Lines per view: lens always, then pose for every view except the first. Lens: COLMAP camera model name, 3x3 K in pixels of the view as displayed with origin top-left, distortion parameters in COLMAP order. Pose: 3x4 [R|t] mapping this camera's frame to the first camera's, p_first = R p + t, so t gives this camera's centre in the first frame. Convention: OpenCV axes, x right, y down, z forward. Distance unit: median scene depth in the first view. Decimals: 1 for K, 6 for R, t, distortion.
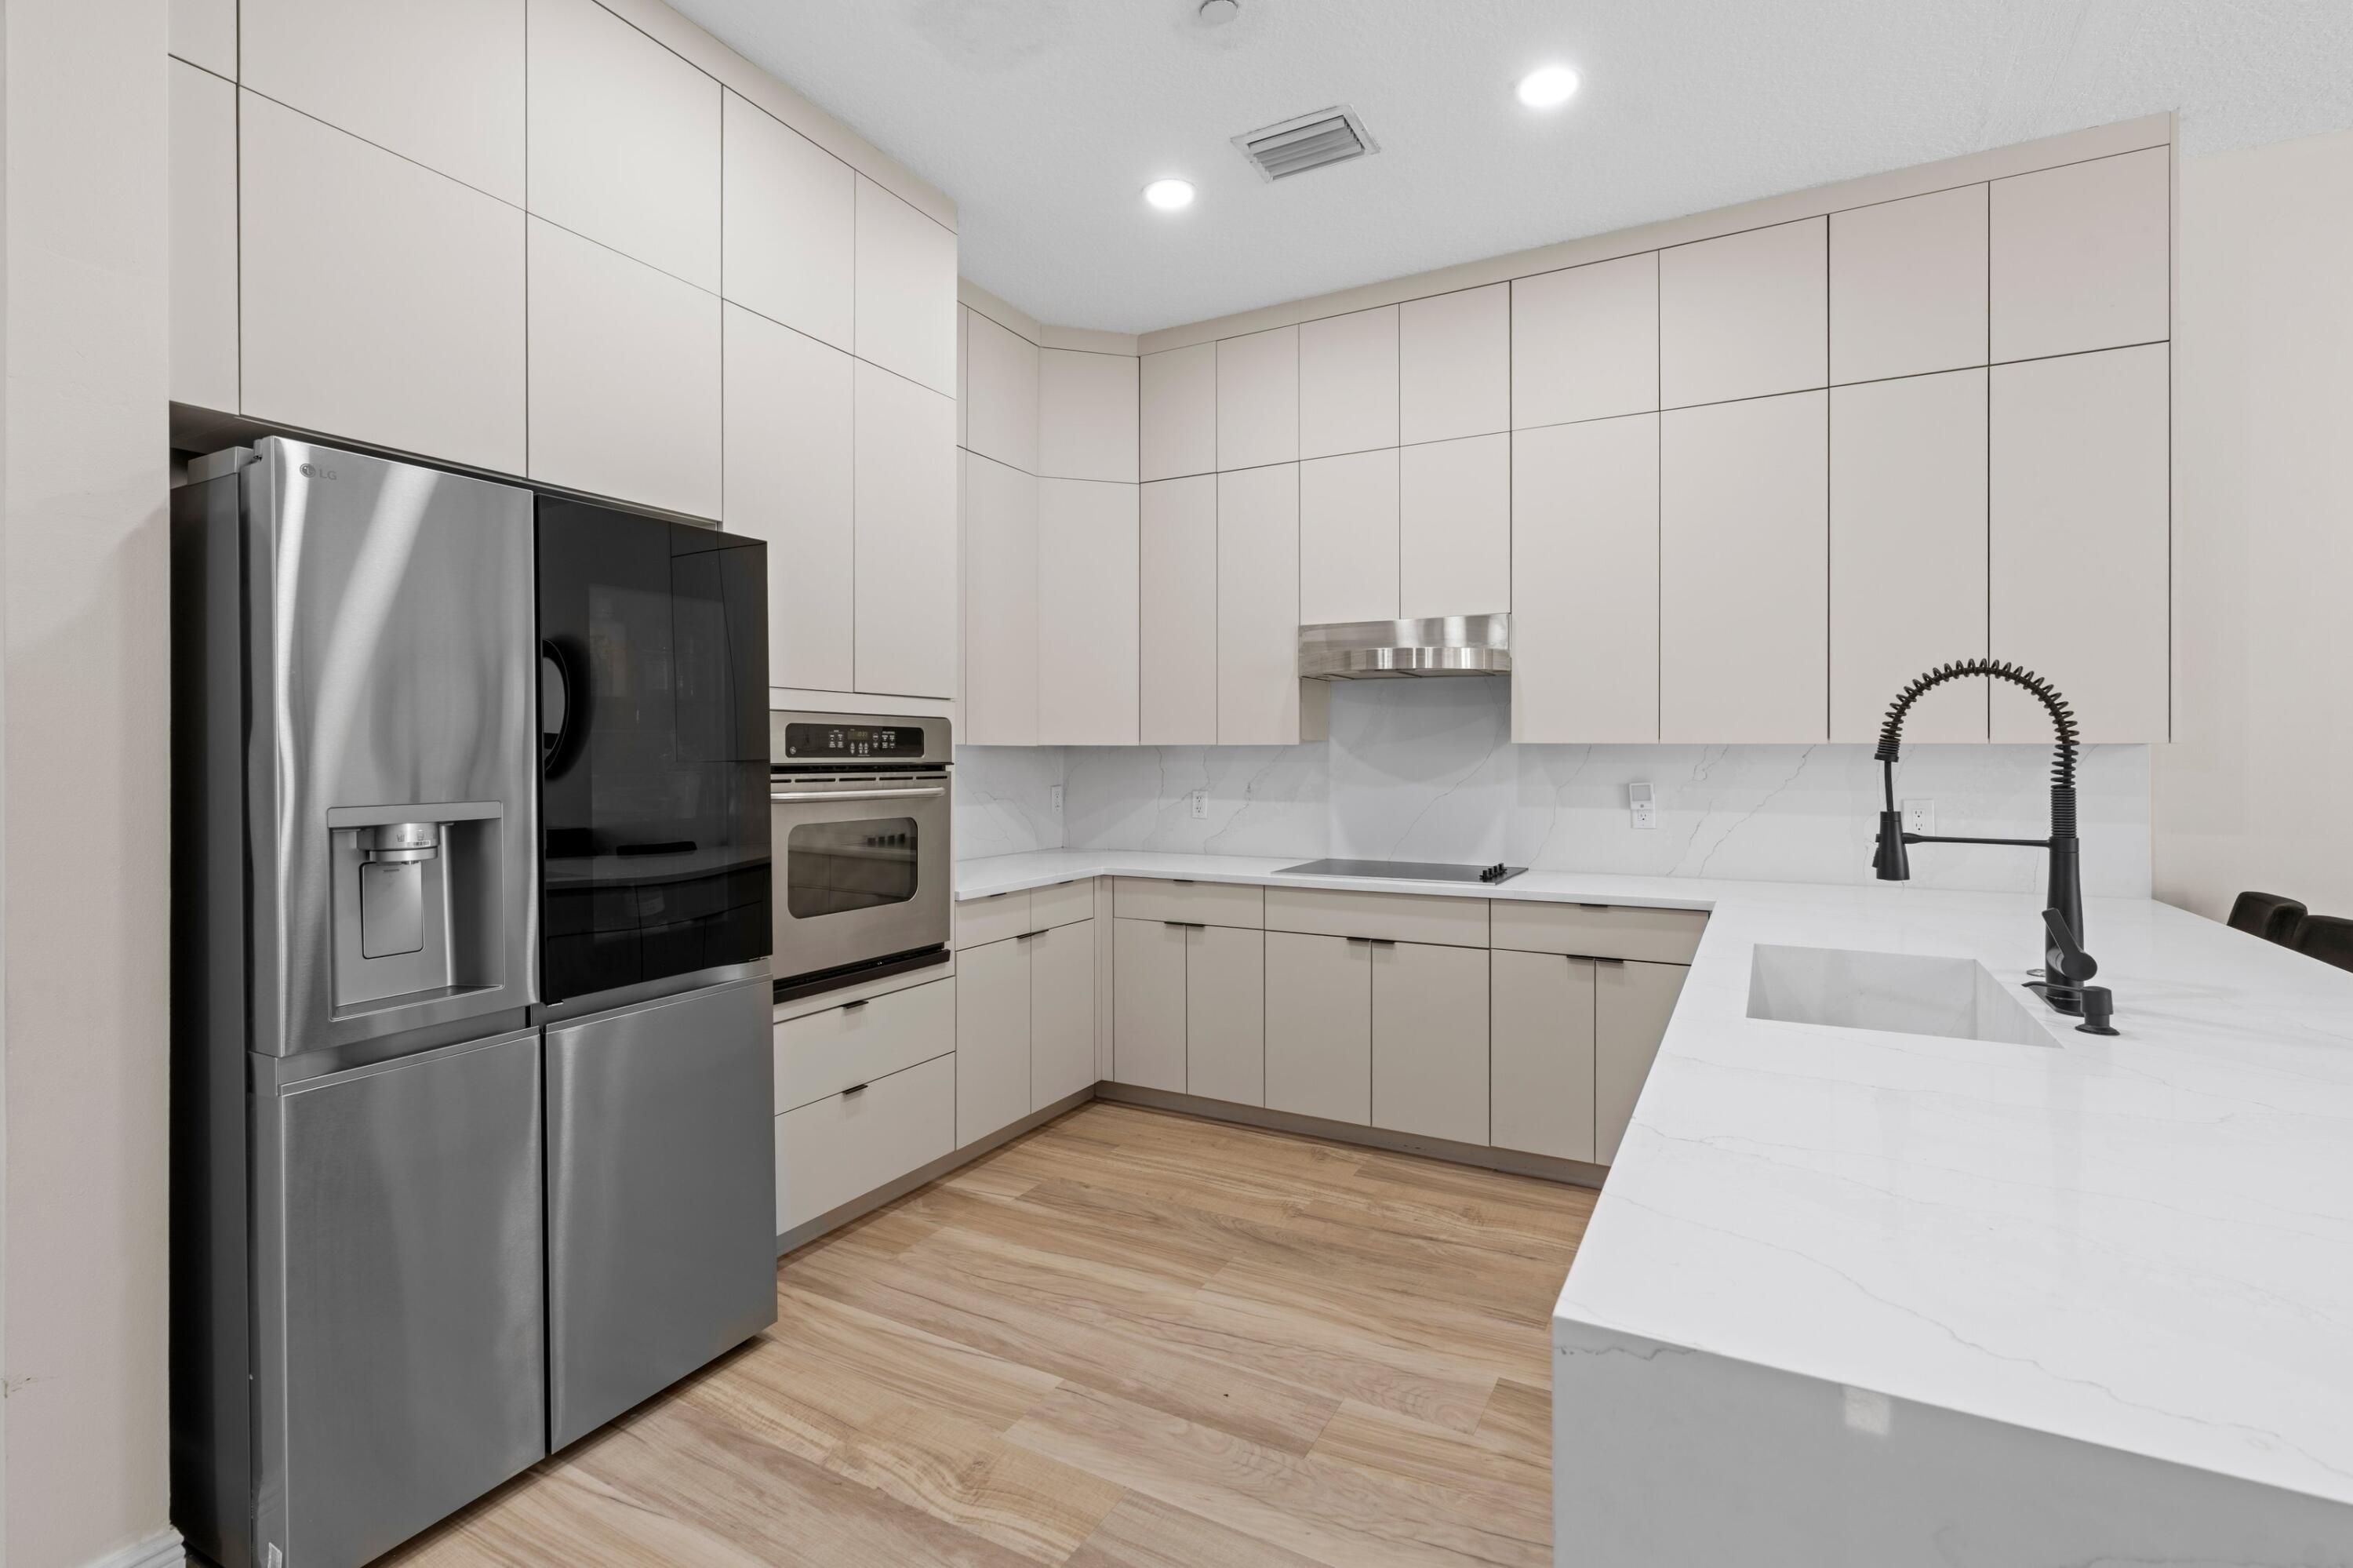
lens RADIAL K [[1064.5, 0, 1182.5], [0, 1064.5, 740.8], [0, 0, 1]] dist [-0.001119, -0.000338]
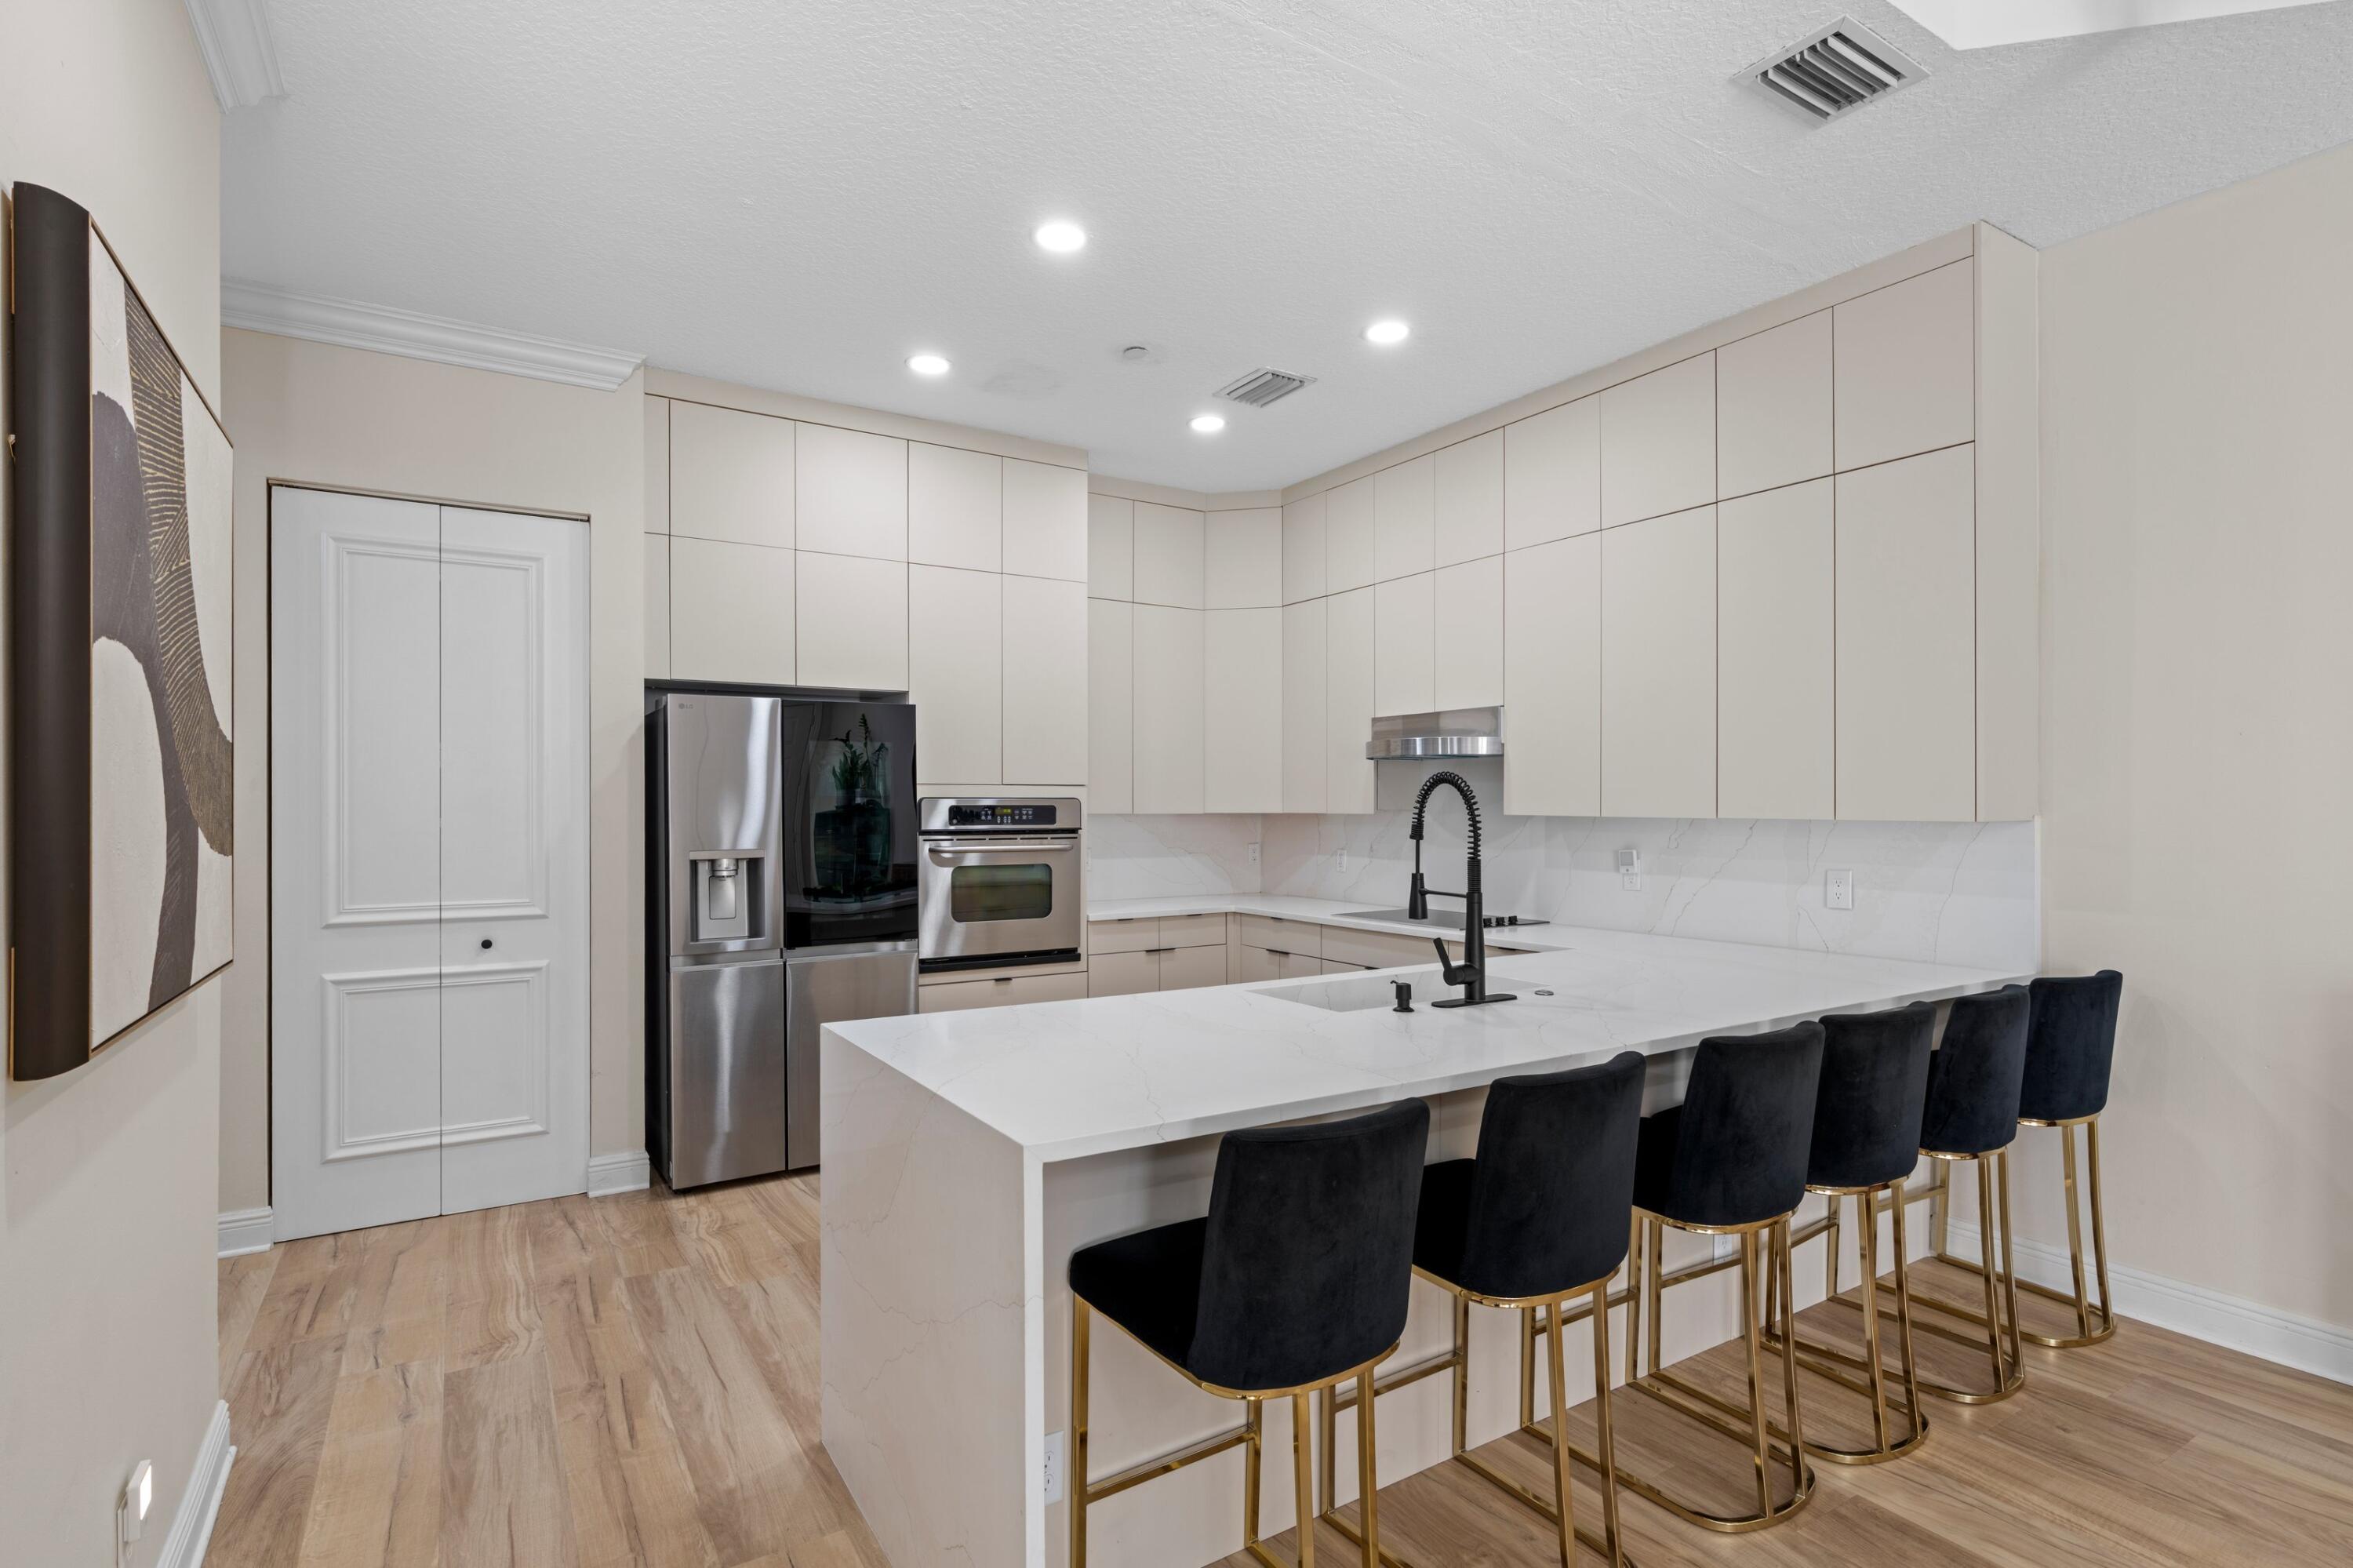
lens RADIAL K [[1144.1, 0, 1176.5], [0, 1144.1, 784.0], [0, 0, 1]] dist [-0.000784, 0.000278]
pose [[0.869822, -0.010104, -0.493262, 0.699153], [0.008098, 0.999948, -0.006203, -0.030437], [0.493299, 0.001401, 0.869859, -0.334549]]
